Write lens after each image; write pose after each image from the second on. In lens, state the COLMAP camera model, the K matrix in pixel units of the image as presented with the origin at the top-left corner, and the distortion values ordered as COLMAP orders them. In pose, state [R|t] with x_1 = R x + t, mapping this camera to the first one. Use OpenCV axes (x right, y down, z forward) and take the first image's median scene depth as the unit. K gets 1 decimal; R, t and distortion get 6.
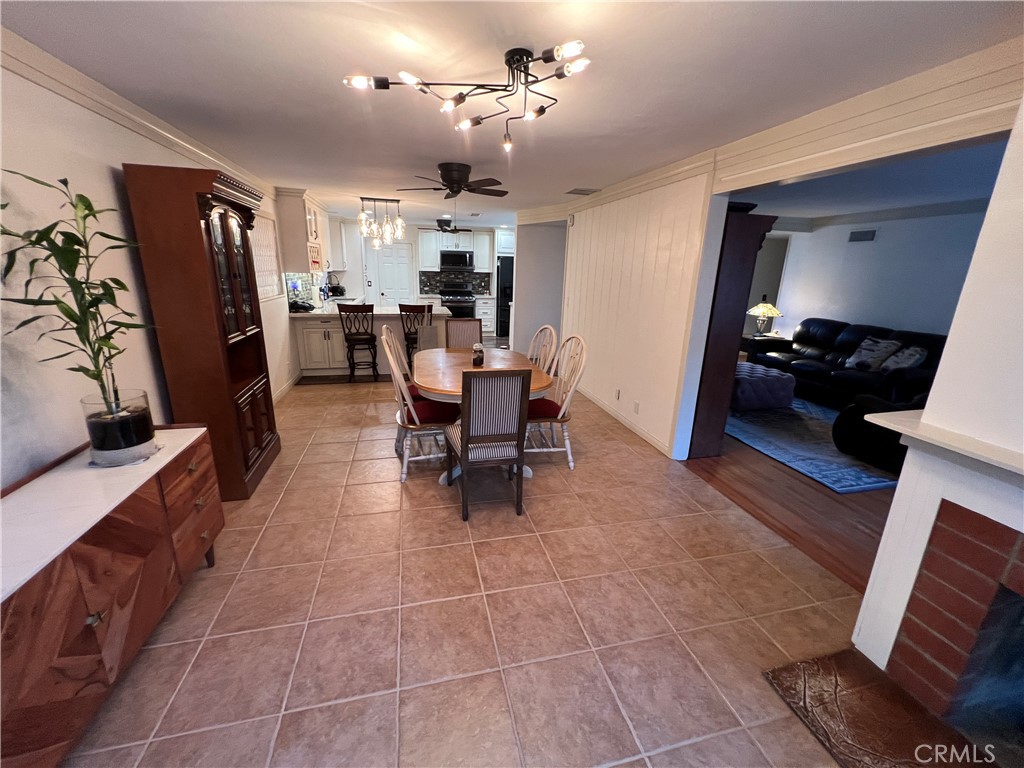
lens RADIAL K [[411.4, 0, 509.7], [0, 411.4, 380.7], [0, 0, 1]] dist [-0.002144, 0.000727]
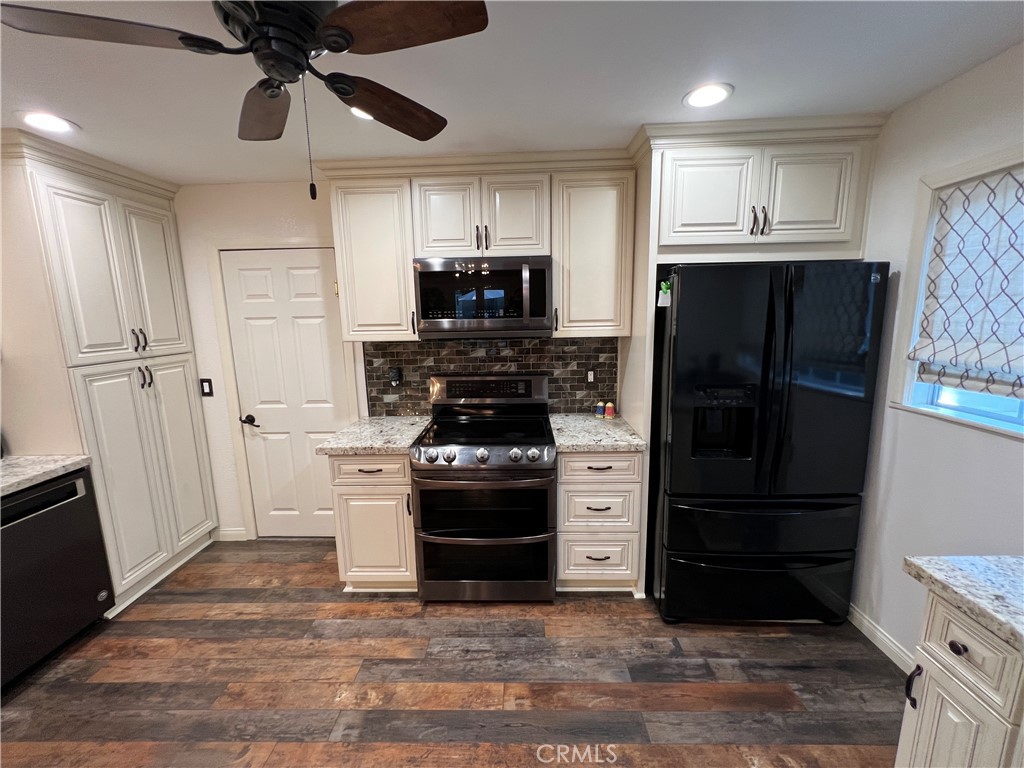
lens RADIAL K [[411.4, 0, 509.1], [0, 411.4, 381.4], [0, 0, 1]] dist [-0.002144, 0.000727]
pose [[0.964896, -0.000673, -0.262631, -0.048756], [-0.026263, 0.994737, -0.099039, -0.217864], [0.261315, 0.102460, 0.959800, 0.774481]]
